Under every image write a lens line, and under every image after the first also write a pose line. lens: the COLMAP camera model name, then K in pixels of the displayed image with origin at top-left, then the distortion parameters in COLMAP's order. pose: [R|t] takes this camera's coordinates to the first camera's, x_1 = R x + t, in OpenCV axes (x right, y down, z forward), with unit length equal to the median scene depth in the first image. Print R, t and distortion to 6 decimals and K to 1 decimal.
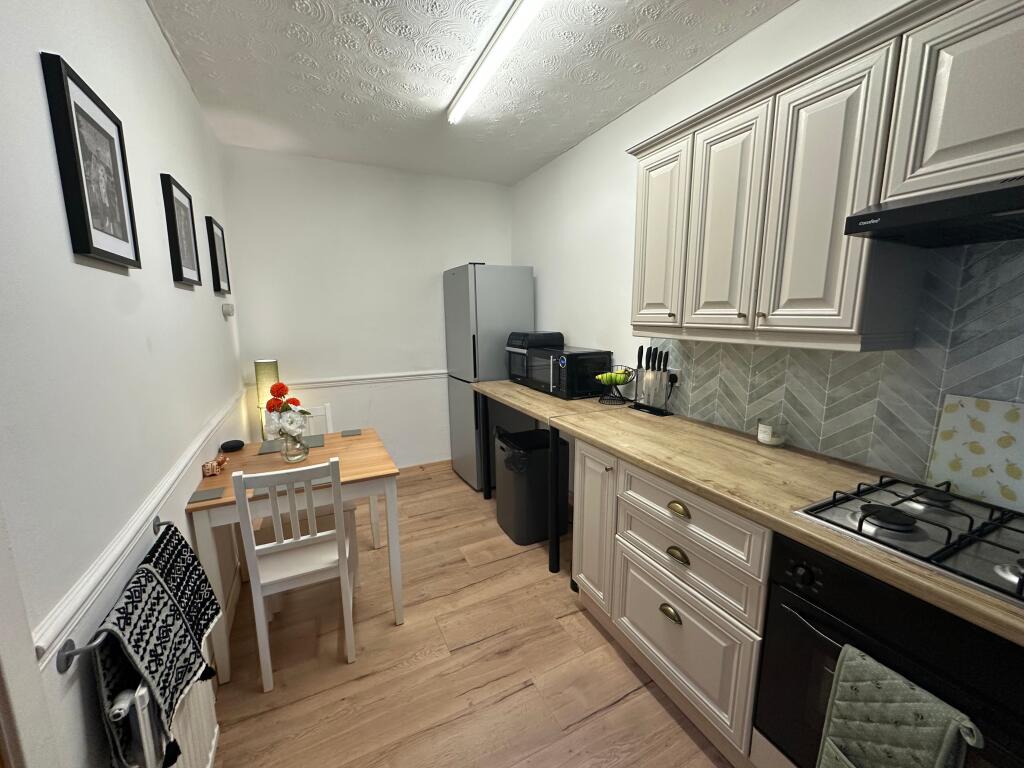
lens RADIAL K [[419.0, 0, 515.6], [0, 419.0, 385.8], [0, 0, 1]] dist [-0.000752, -0.000155]
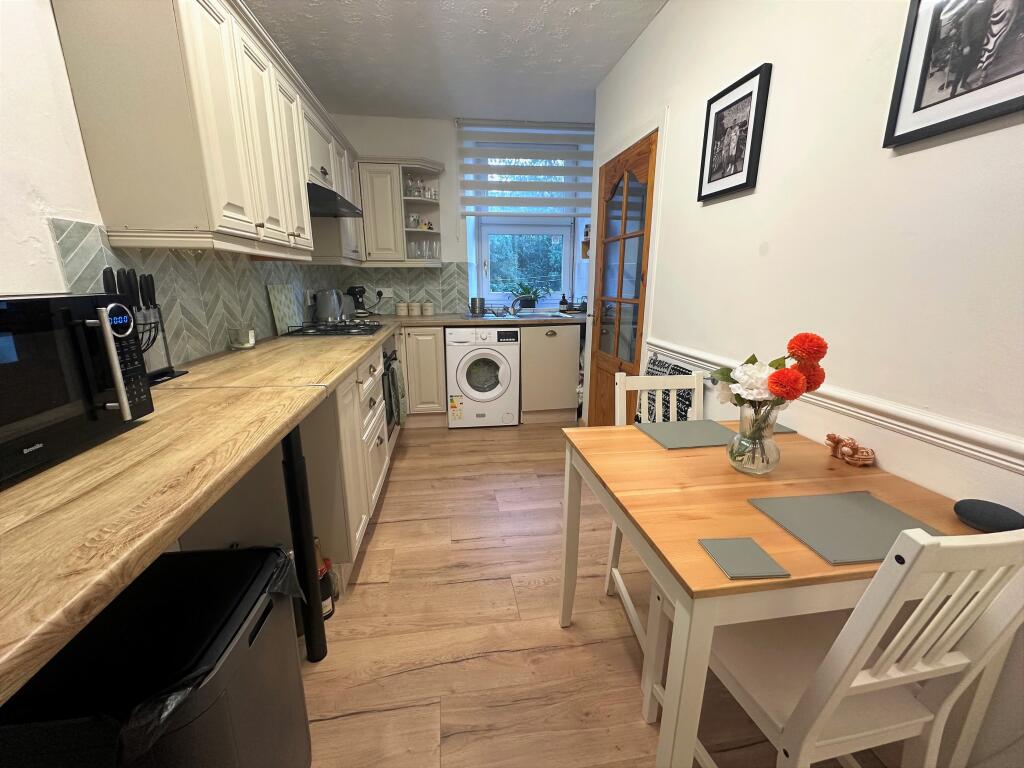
lens RADIAL K [[419.0, 0, 515.6], [0, 419.0, 385.8], [0, 0, 1]] dist [-0.000752, -0.000155]
pose [[-0.955746, -0.075658, 0.284298, -0.424161], [0.045762, 0.916370, 0.397709, -0.181208], [-0.290612, 0.393119, -0.872354, 1.716087]]
